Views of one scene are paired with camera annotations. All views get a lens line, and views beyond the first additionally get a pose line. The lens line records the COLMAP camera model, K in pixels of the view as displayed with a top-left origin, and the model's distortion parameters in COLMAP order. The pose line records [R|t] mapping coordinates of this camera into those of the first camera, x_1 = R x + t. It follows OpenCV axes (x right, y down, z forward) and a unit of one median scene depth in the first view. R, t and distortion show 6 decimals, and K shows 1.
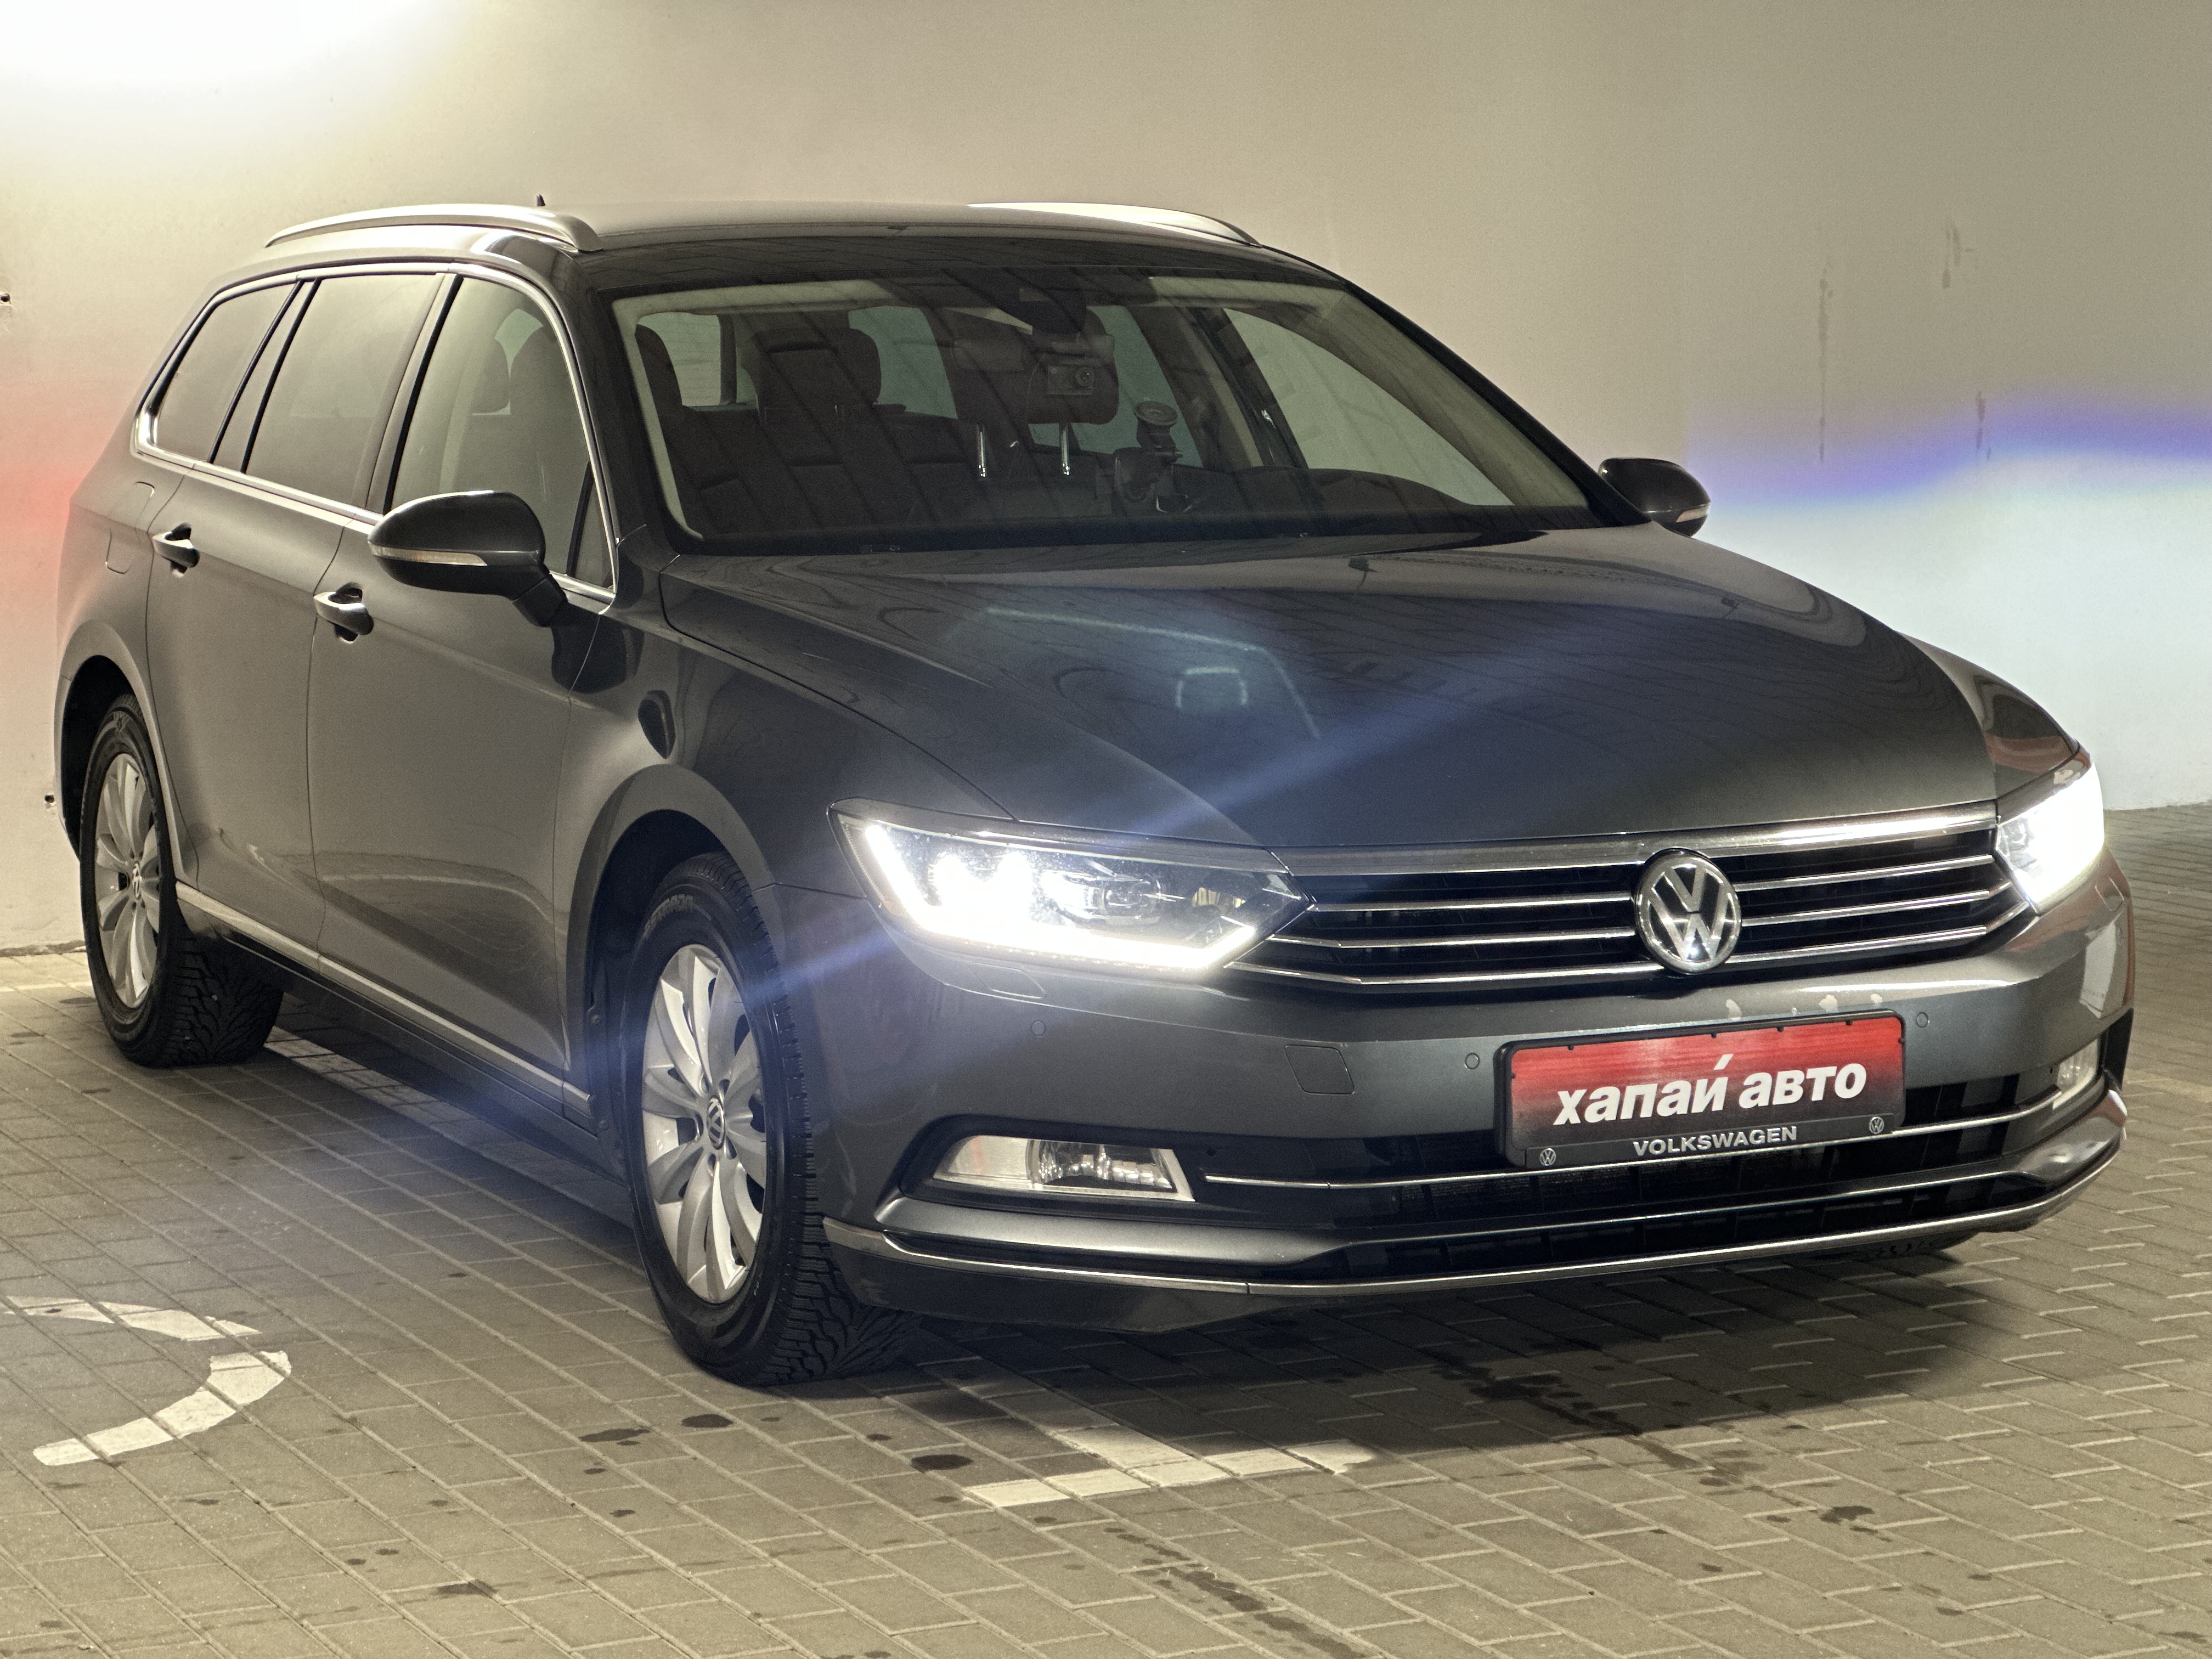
lens RADIAL K [[4951.3, 0, 1106.0], [0, 4951.3, 829.5], [0, 0, 1]] dist [-0.650676, 22.479318]
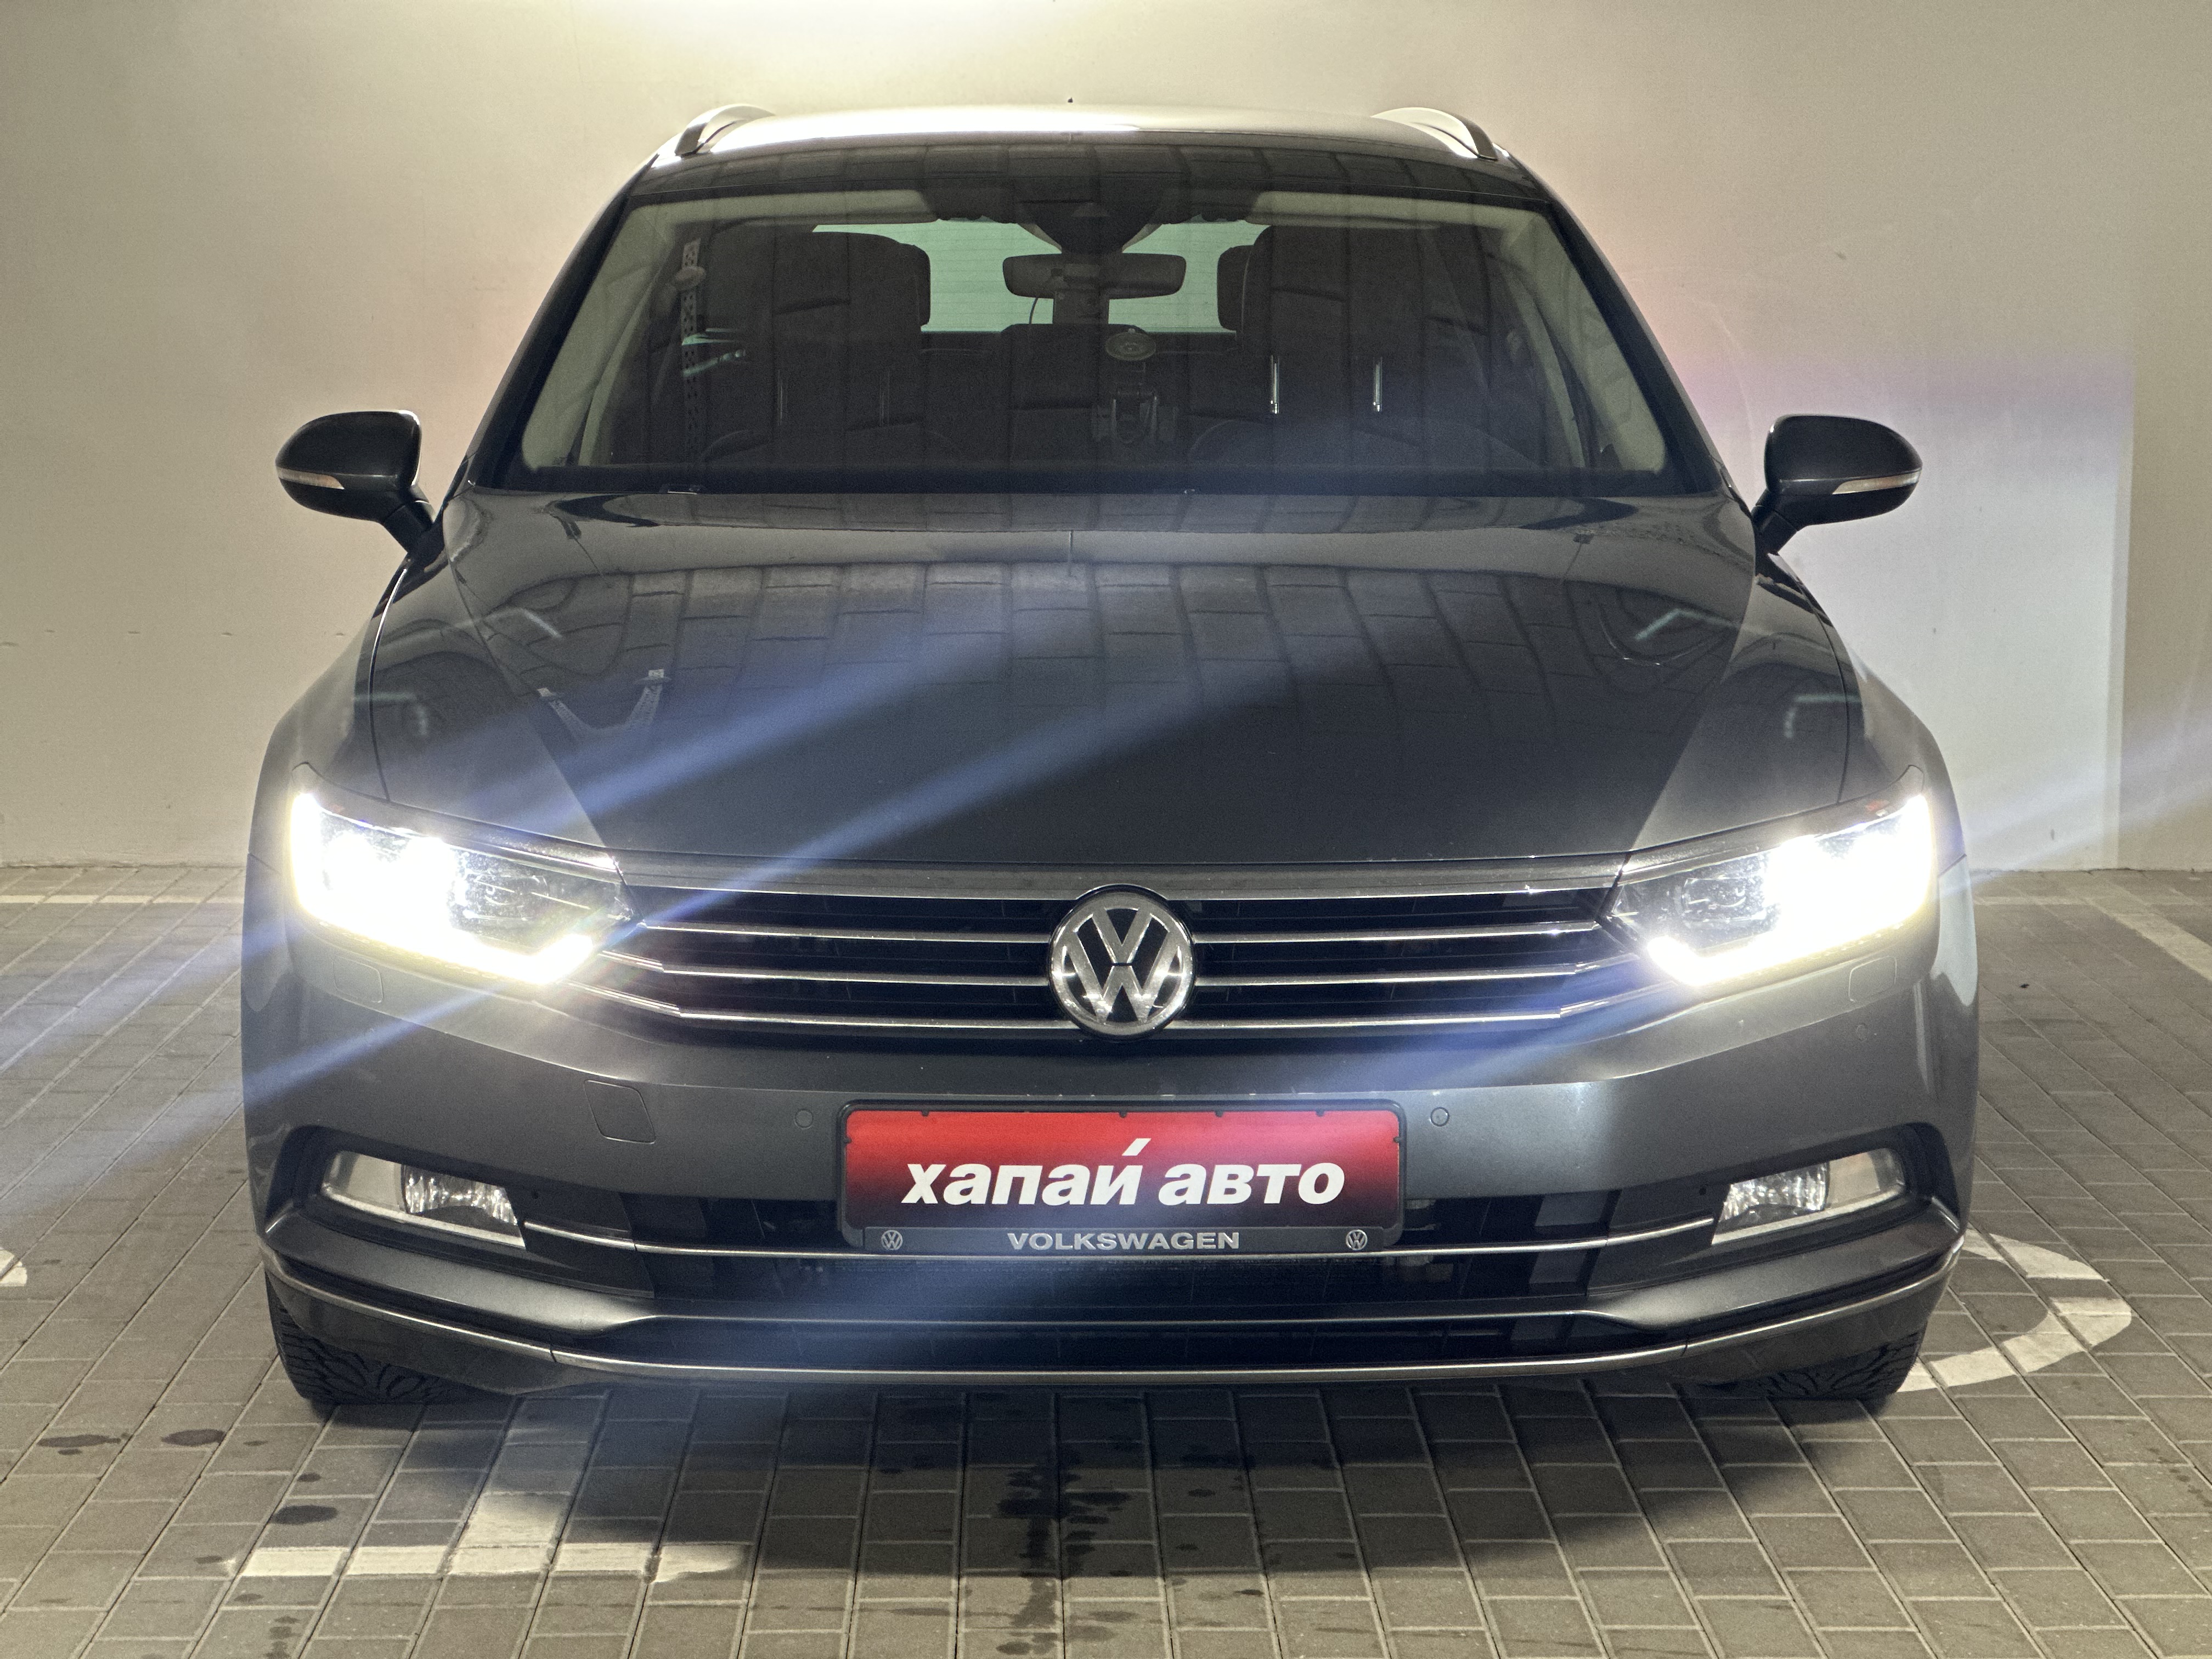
lens RADIAL K [[4951.3, 0, 1106.0], [0, 4951.3, 829.5], [0, 0, 1]] dist [-0.650676, 22.479318]
pose [[0.908382, 0.066298, -0.412852, 0.456964], [-0.059748, 0.997799, 0.028772, -0.029287], [0.413850, -0.001469, 0.910344, 0.244341]]
